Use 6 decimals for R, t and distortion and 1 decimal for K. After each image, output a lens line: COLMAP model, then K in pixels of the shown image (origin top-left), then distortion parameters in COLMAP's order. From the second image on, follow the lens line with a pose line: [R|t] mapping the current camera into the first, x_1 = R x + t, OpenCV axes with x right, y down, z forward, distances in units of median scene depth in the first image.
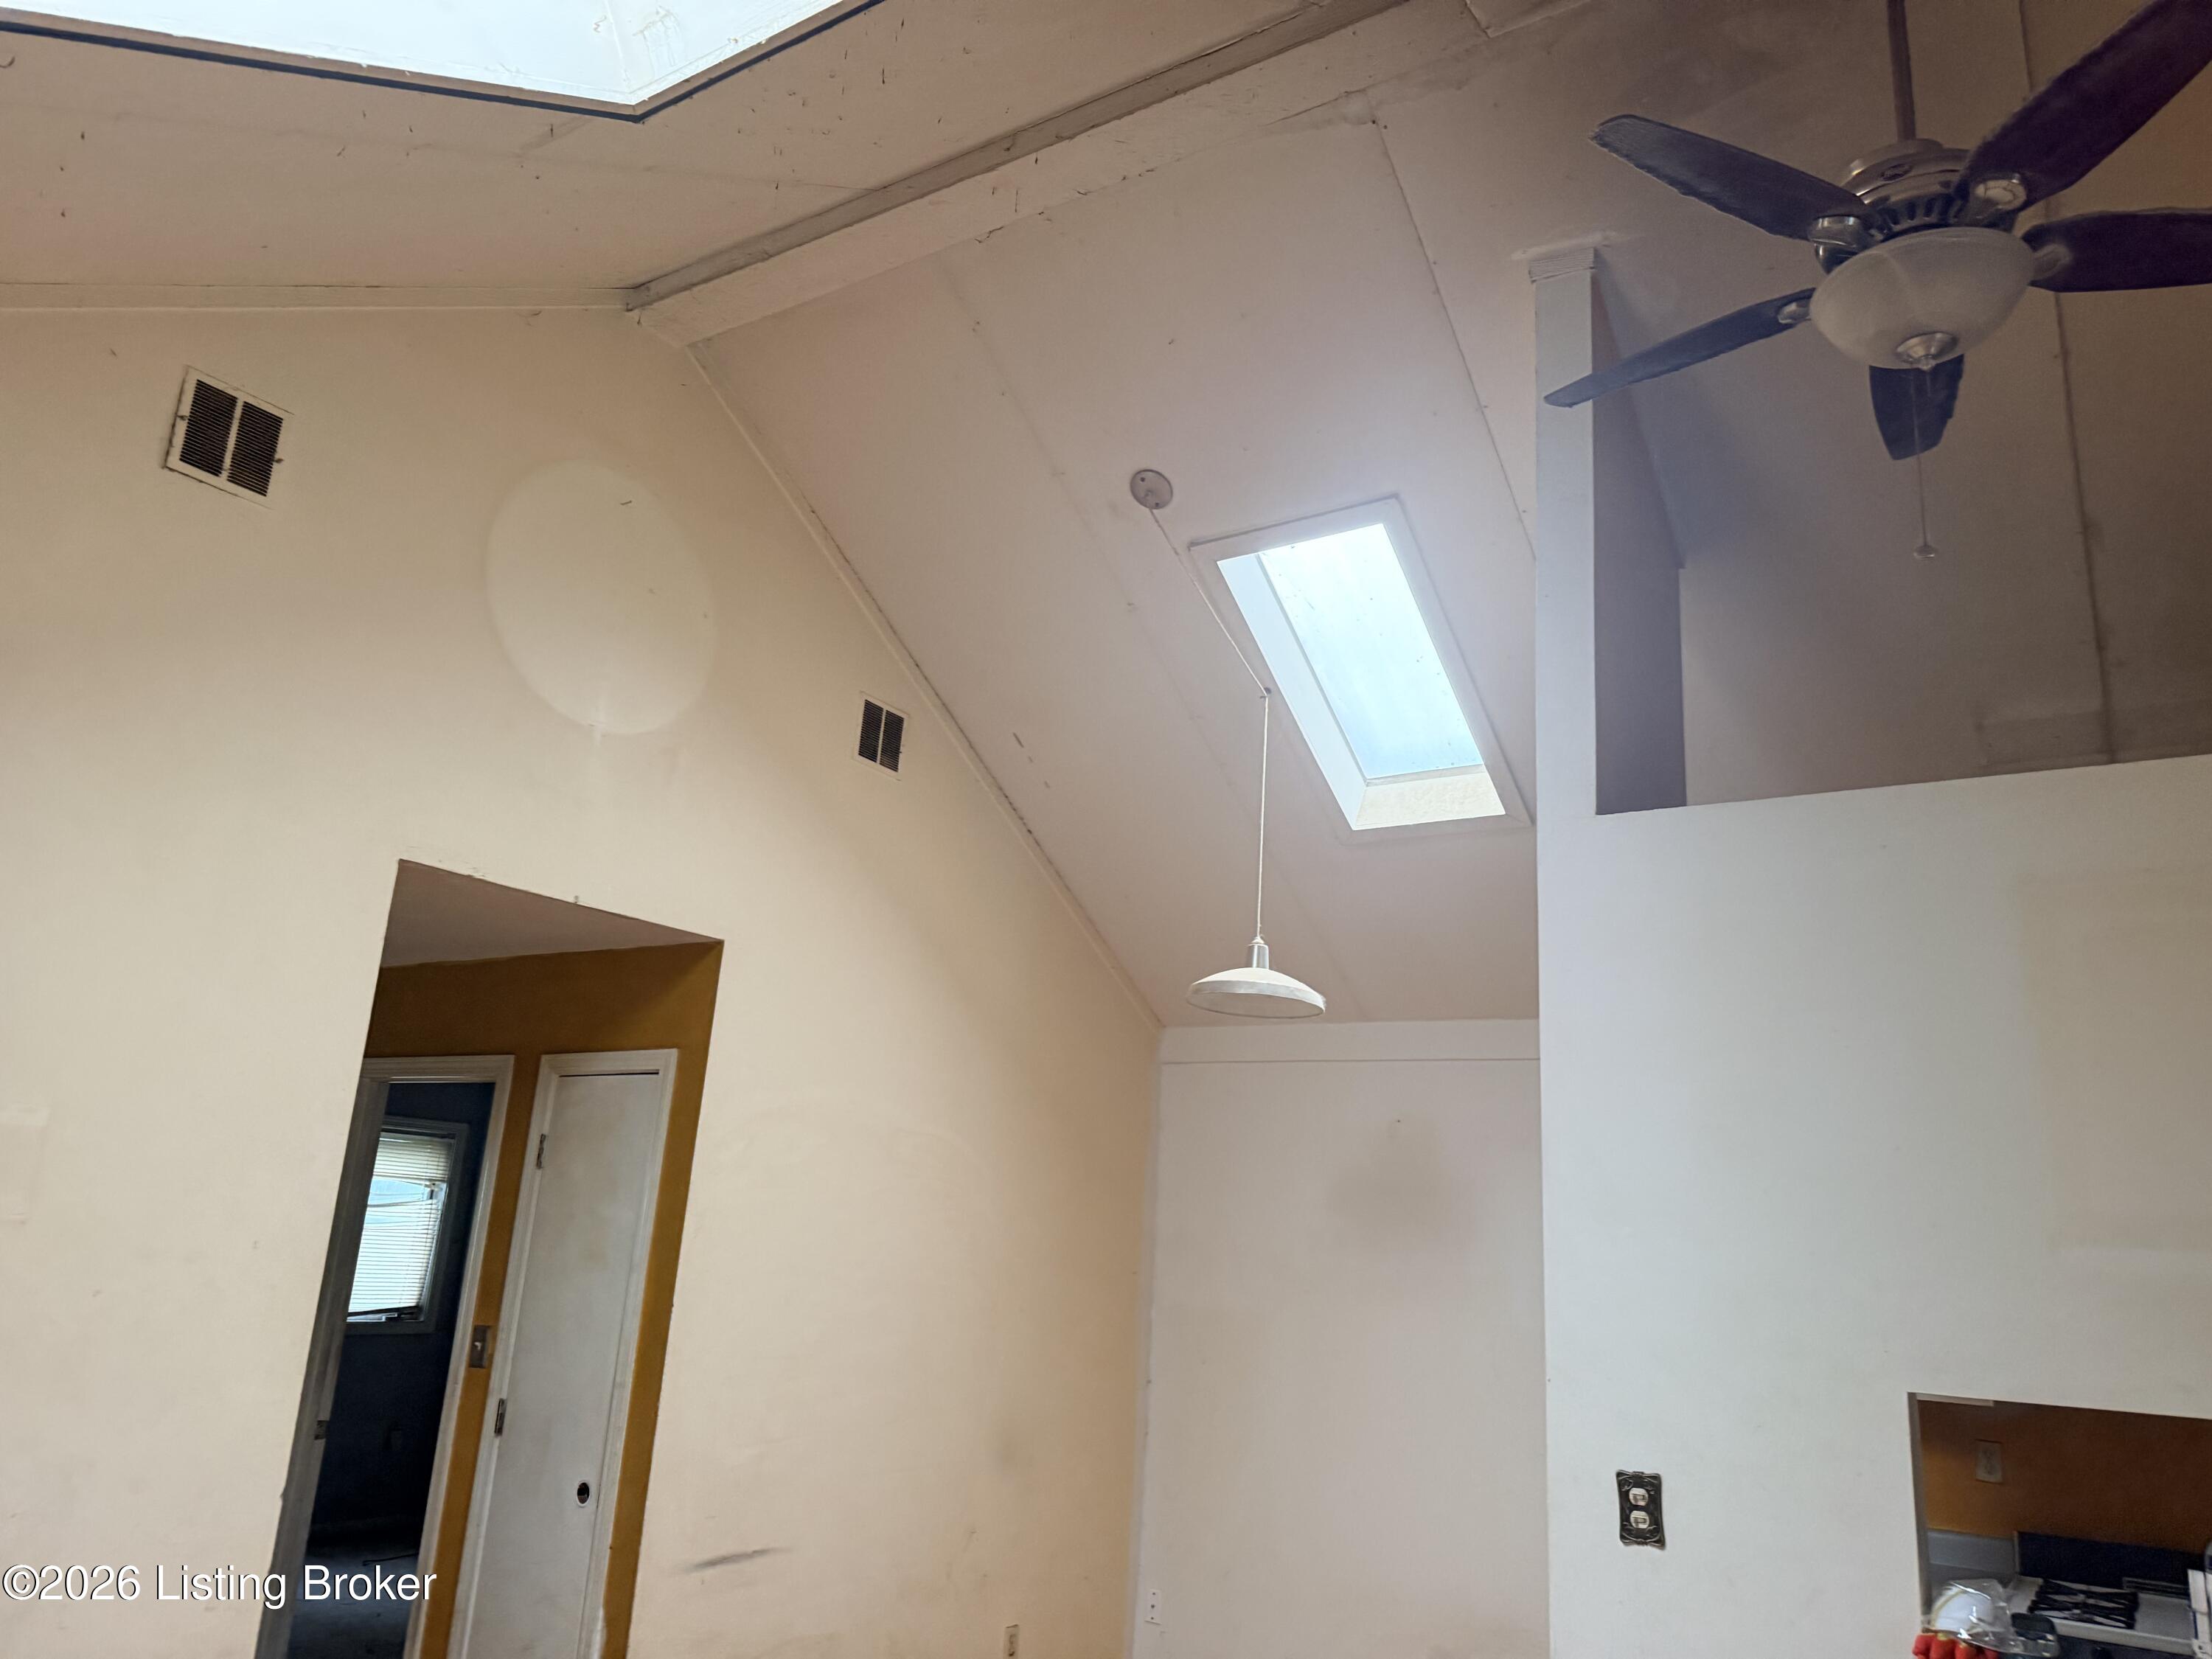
lens RADIAL K [[1545.9, 0, 1113.5], [0, 1545.9, 823.7], [0, 0, 1]] dist [0.037942, -0.056807]
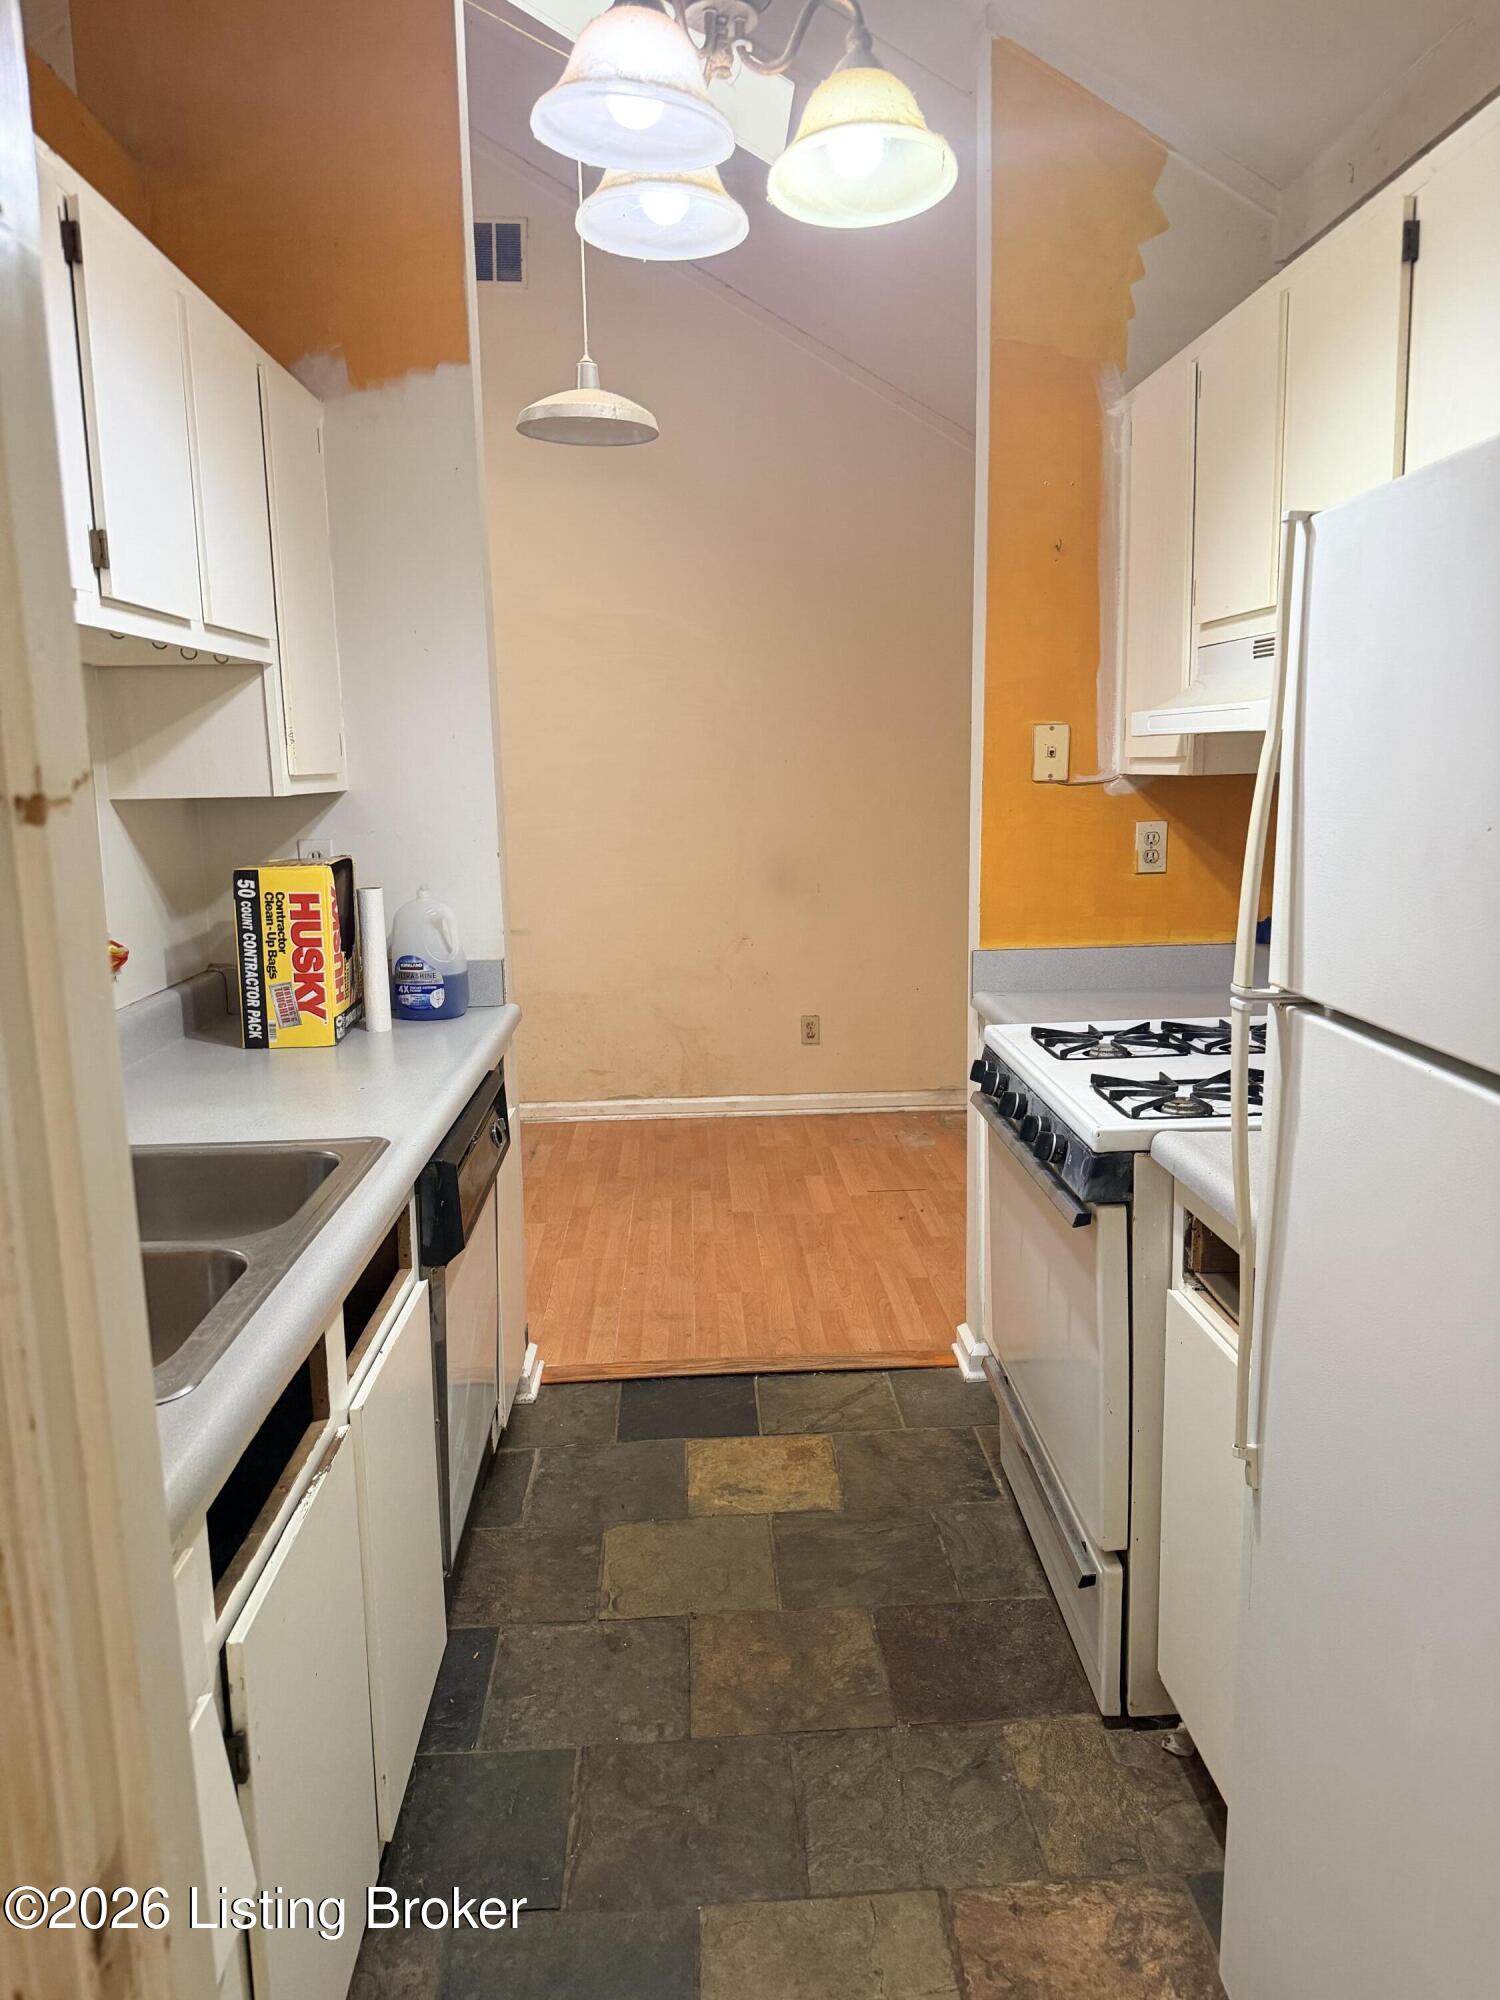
lens RADIAL K [[1397.7, 0, 757.1], [0, 1397.7, 990.5], [0, 0, 1]] dist [0.037942, -0.056807]
pose [[0.589318, 0.057815, -0.805830, 0.962484], [0.263247, 0.929259, 0.259188, 0.264221], [0.763810, -0.364876, 0.532409, 0.510476]]
